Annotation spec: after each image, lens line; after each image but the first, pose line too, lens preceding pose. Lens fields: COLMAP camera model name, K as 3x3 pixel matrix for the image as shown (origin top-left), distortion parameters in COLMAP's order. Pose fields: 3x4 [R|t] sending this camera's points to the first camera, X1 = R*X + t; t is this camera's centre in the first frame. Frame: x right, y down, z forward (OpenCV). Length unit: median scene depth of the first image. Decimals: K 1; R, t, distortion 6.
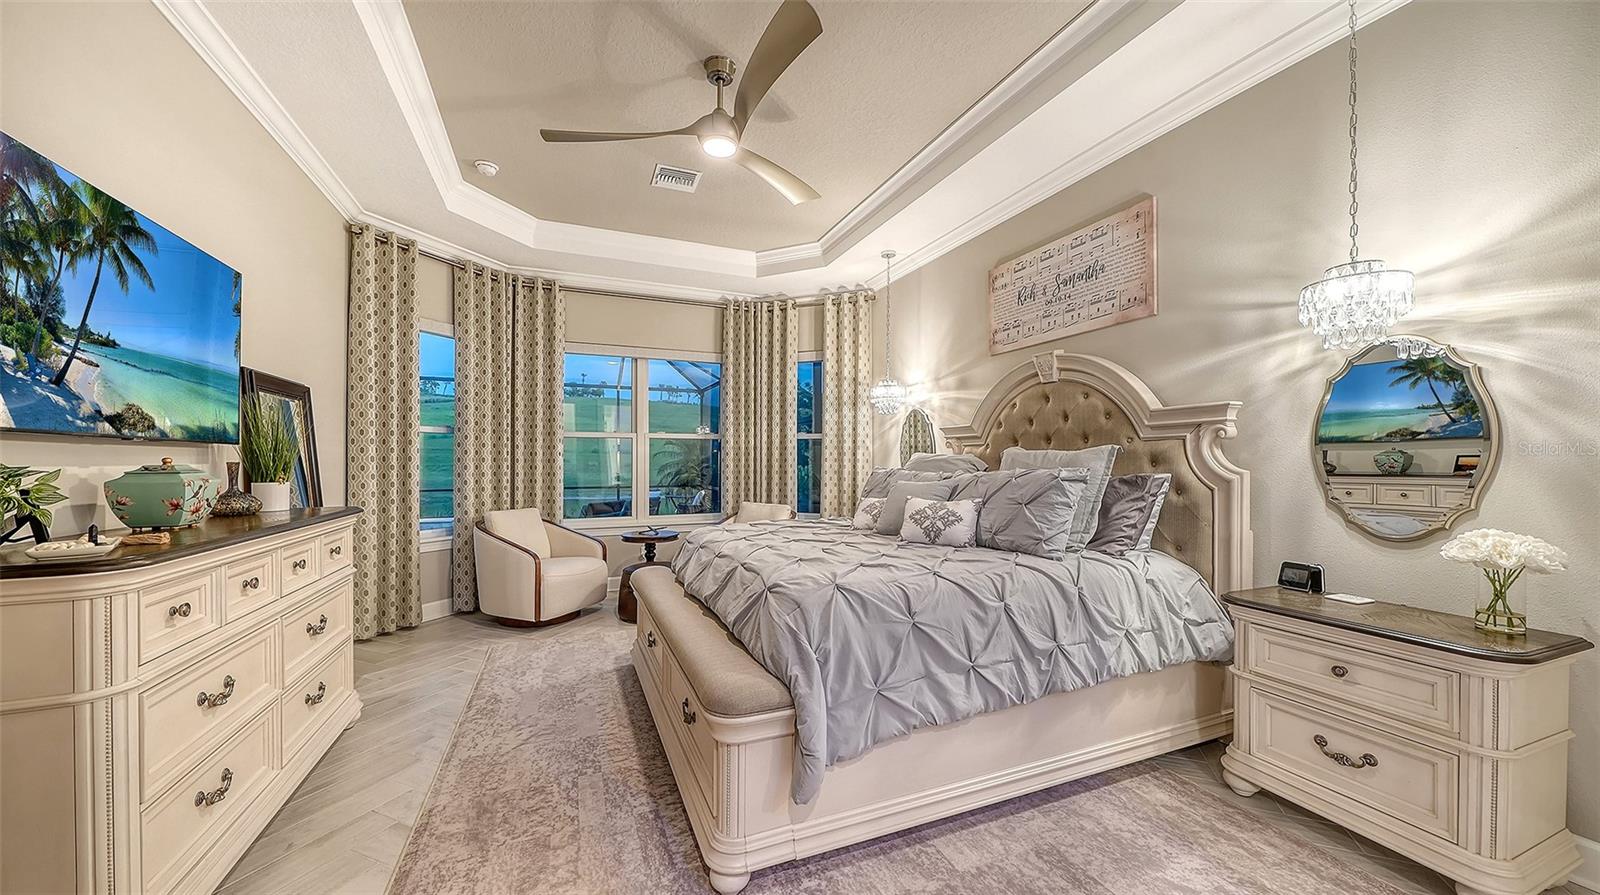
lens RADIAL K [[566.6, 0, 801.5], [0, 566.6, 455.1], [0, 0, 1]] dist [-0.005237, -0.000071]
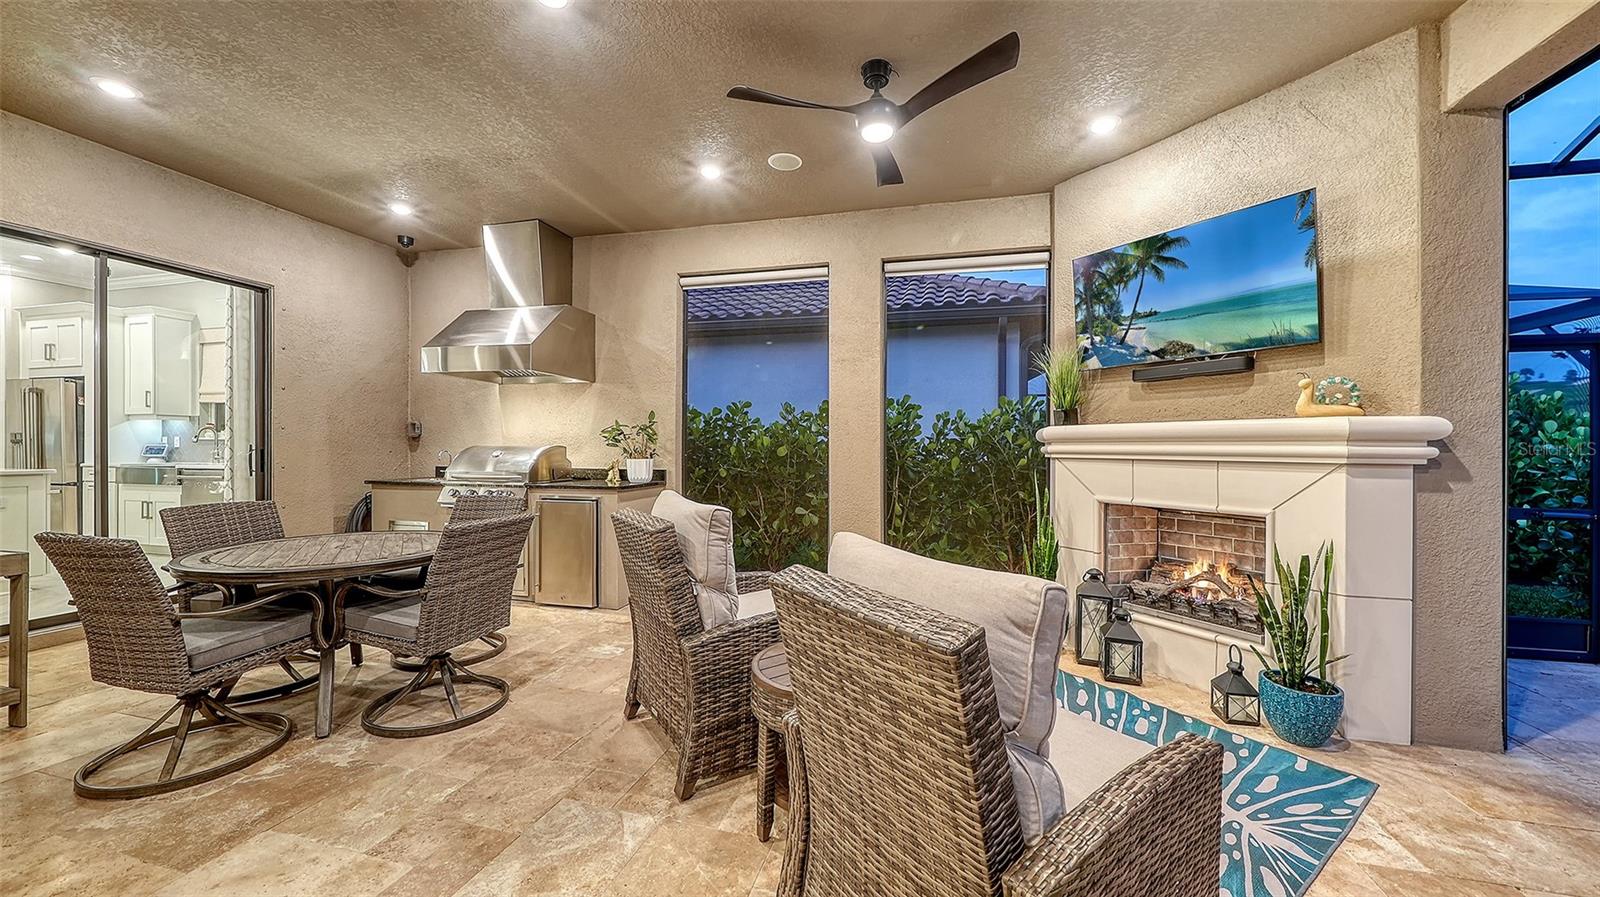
lens RADIAL K [[566.6, 0, 801.5], [0, 566.6, 456.1], [0, 0, 1]] dist [-0.005237, -0.000071]
pose [[-0.990212, 0.074096, -0.118276, 0.247750], [0.068532, 0.996373, 0.050446, 0.113719], [0.121585, 0.041847, -0.991699, 2.921958]]
